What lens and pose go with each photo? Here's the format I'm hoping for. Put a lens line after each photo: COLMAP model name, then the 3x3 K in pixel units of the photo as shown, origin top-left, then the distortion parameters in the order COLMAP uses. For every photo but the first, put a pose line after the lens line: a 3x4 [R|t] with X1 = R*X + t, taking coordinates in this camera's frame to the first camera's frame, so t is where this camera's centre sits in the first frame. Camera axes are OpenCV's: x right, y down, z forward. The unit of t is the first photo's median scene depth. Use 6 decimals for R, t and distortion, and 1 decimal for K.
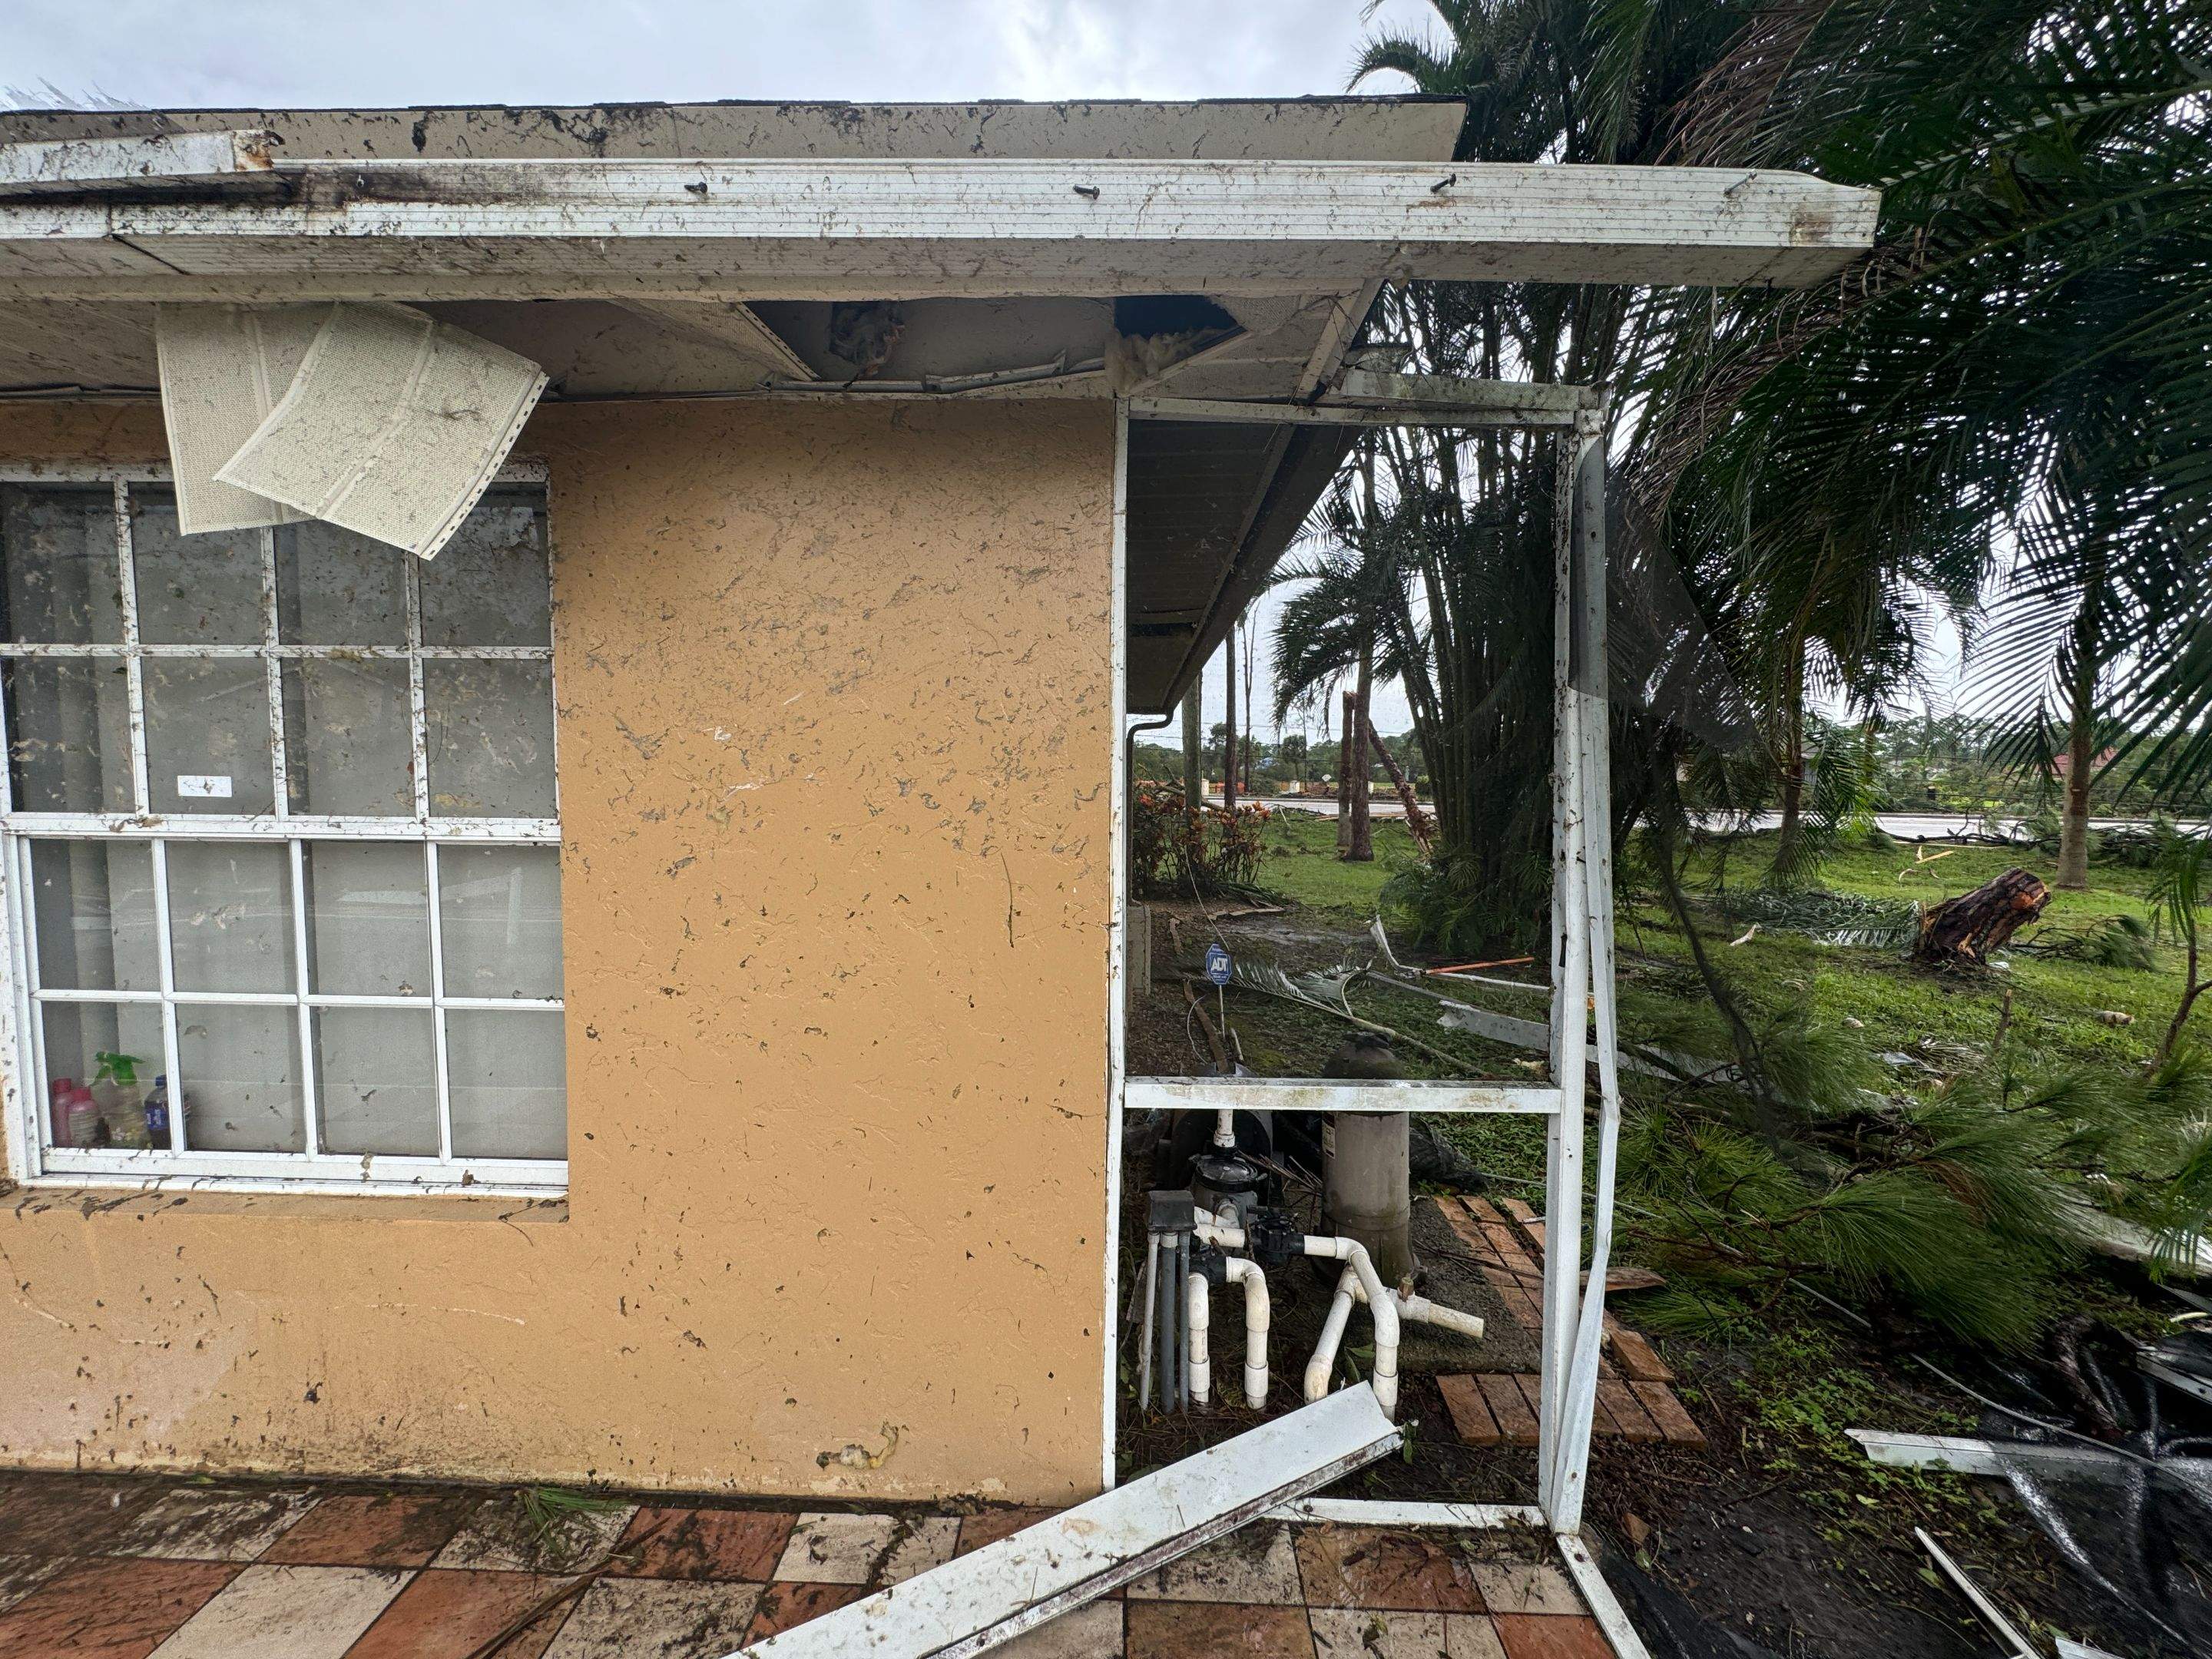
lens RADIAL K [[883.0, 0, 1098.0], [0, 883.0, 828.8], [0, 0, 1]] dist [-0.001376, 0.000136]
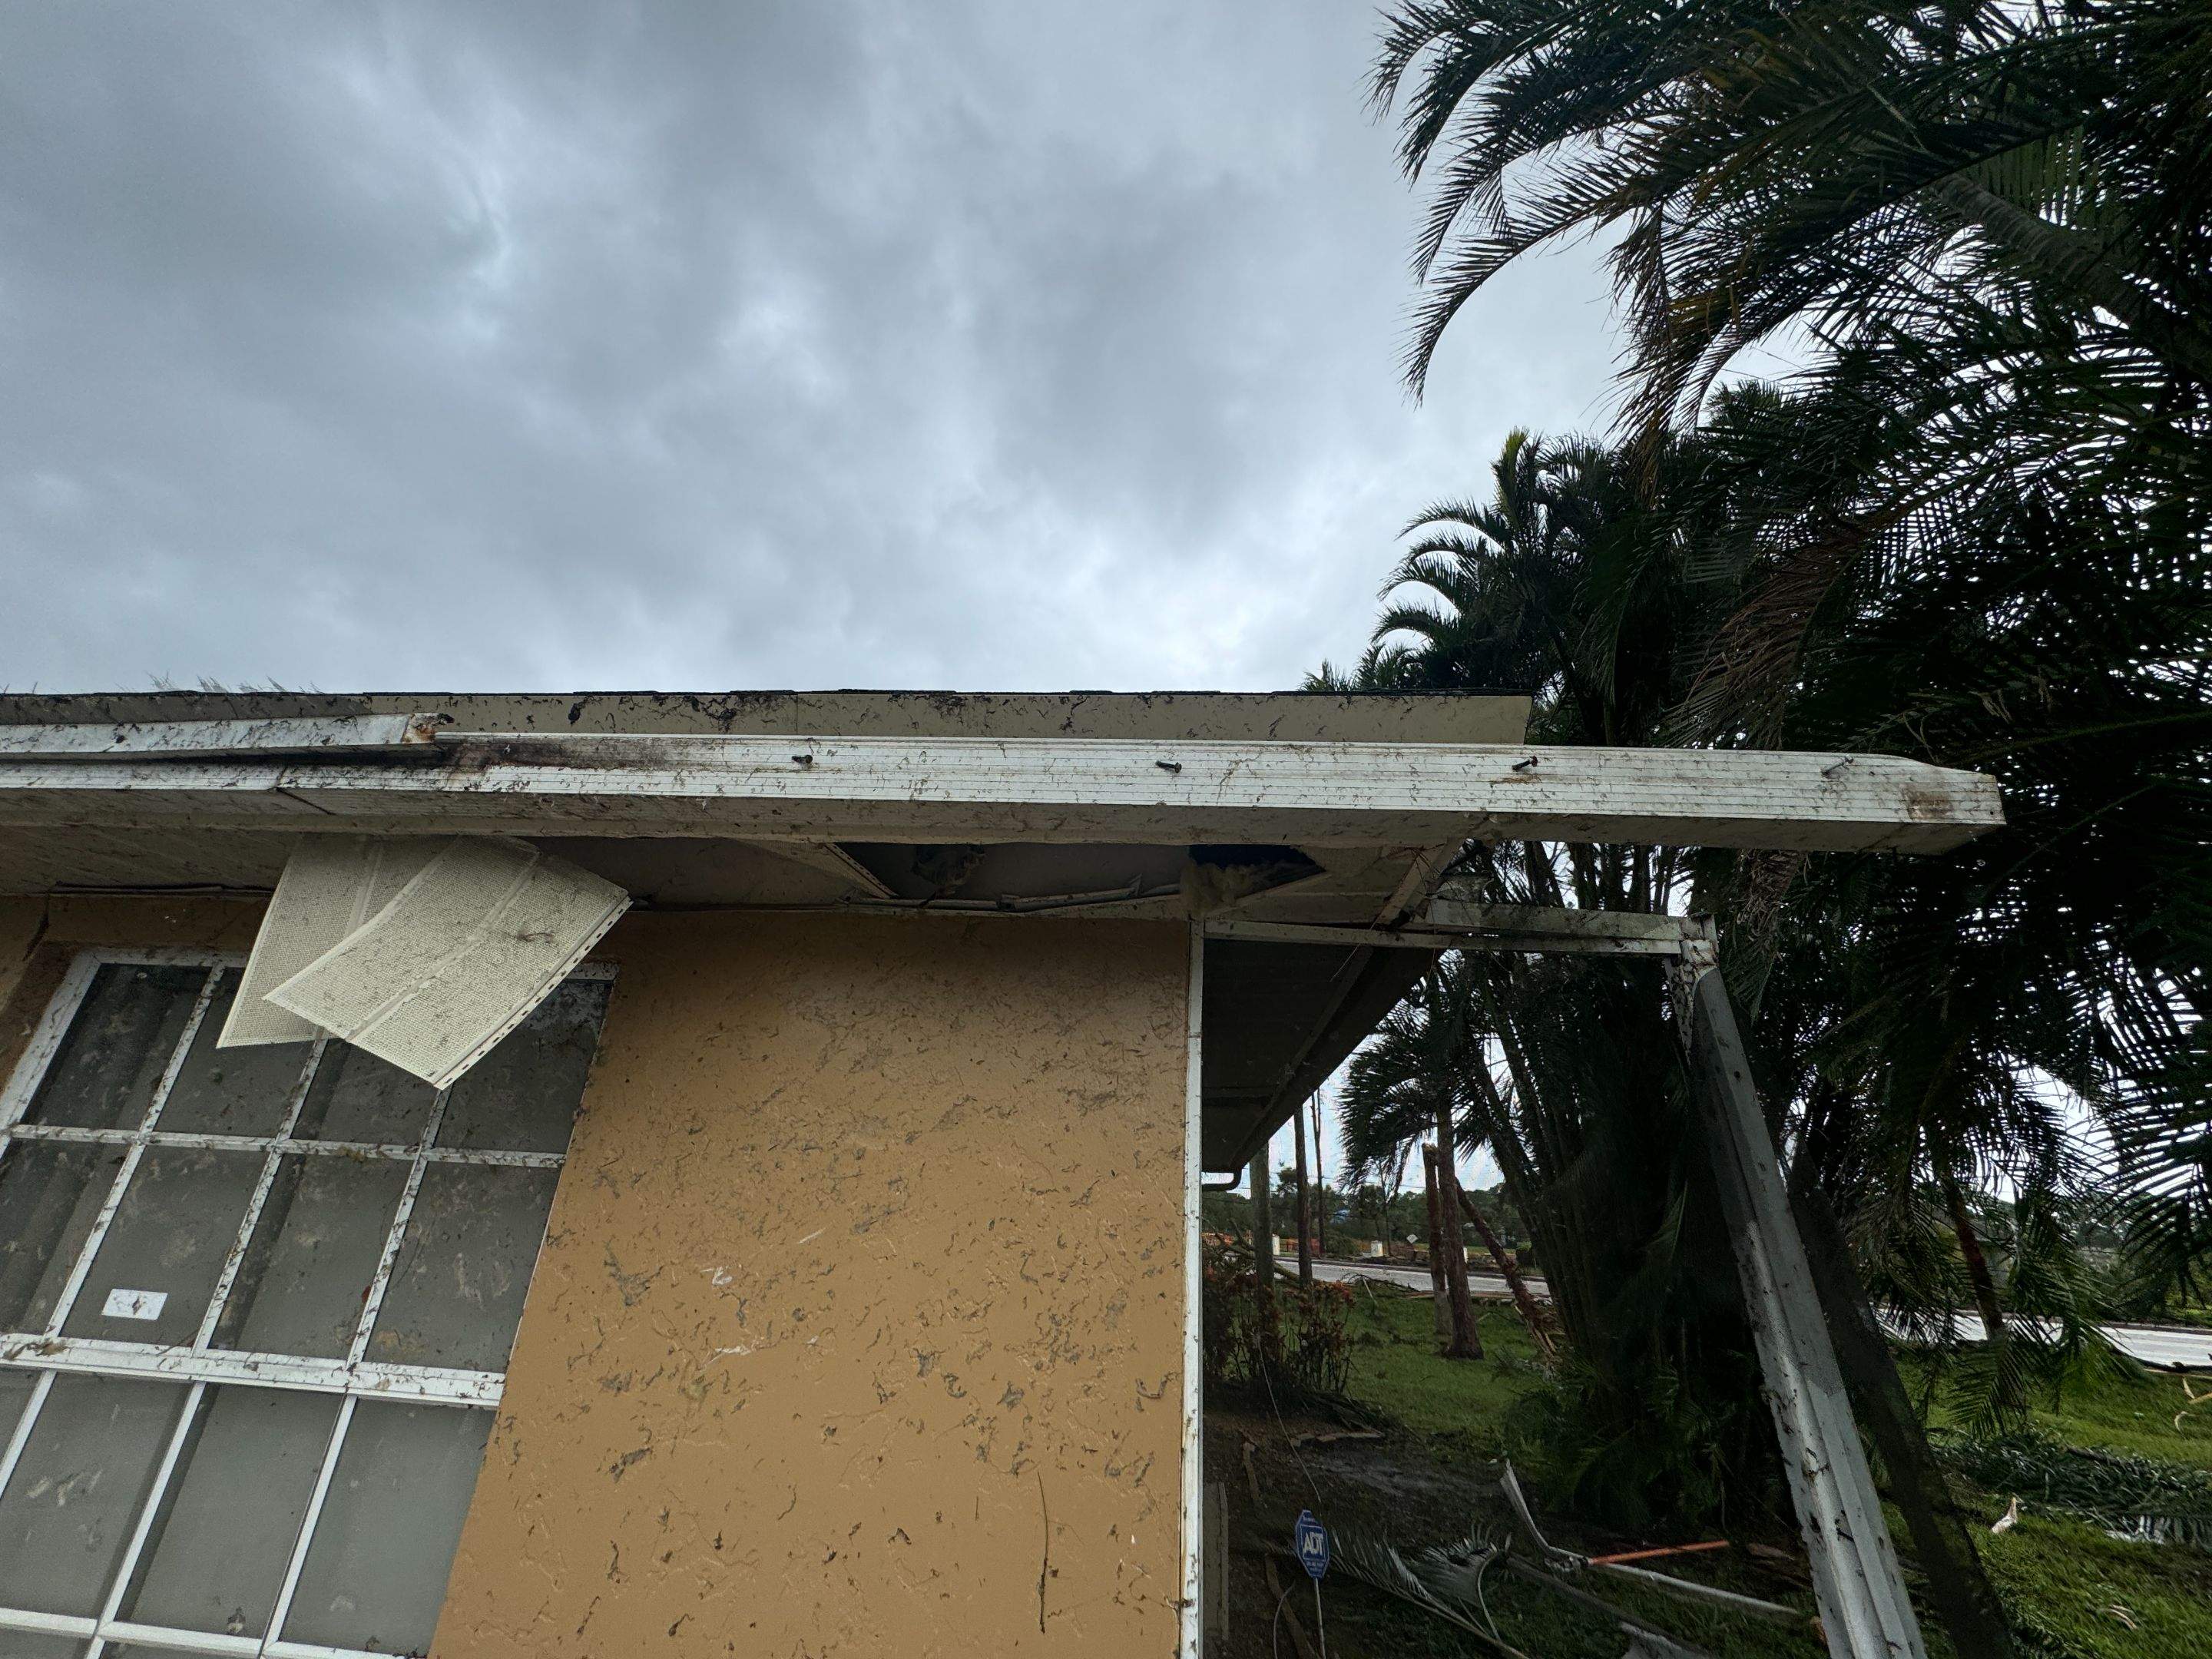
lens RADIAL K [[883.0, 0, 1095.1], [0, 883.0, 831.4], [0, 0, 1]] dist [-0.001376, 0.000136]
pose [[0.996925, 0.017813, -0.076311, -0.012225], [-0.050881, 0.887765, -0.457477, -0.115872], [0.059597, 0.459953, 0.885941, 0.074773]]
